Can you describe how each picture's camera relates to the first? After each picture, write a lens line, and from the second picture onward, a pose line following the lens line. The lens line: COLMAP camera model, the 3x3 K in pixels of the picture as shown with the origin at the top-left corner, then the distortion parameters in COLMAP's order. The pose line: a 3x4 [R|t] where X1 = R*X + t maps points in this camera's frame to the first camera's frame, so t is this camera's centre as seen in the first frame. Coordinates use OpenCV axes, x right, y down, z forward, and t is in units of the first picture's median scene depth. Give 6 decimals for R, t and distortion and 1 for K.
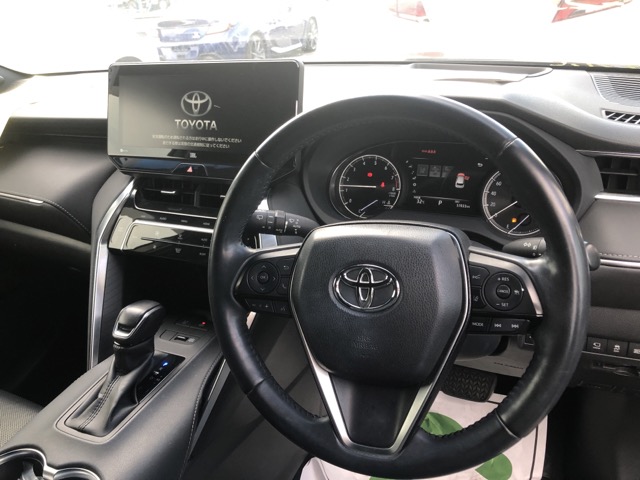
lens RADIAL K [[530.8, 0, 324.9], [0, 530.8, 239.8], [0, 0, 1]] dist [-0.012273, 0.032826]
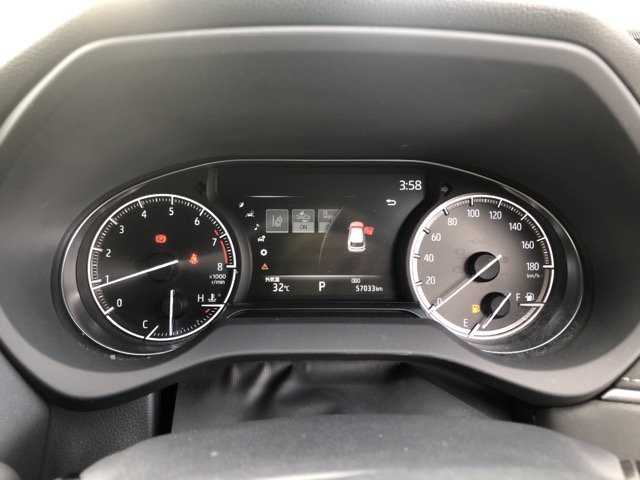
lens RADIAL K [[530.8, 0, 320.3], [0, 530.8, 240.9], [0, 0, 1]] dist [-0.012273, 0.032826]
pose [[0.898919, -0.085258, 0.429740, 0.014486], [0.117475, 0.991869, -0.048949, -0.085649], [-0.422072, 0.094485, 0.901625, 0.558877]]
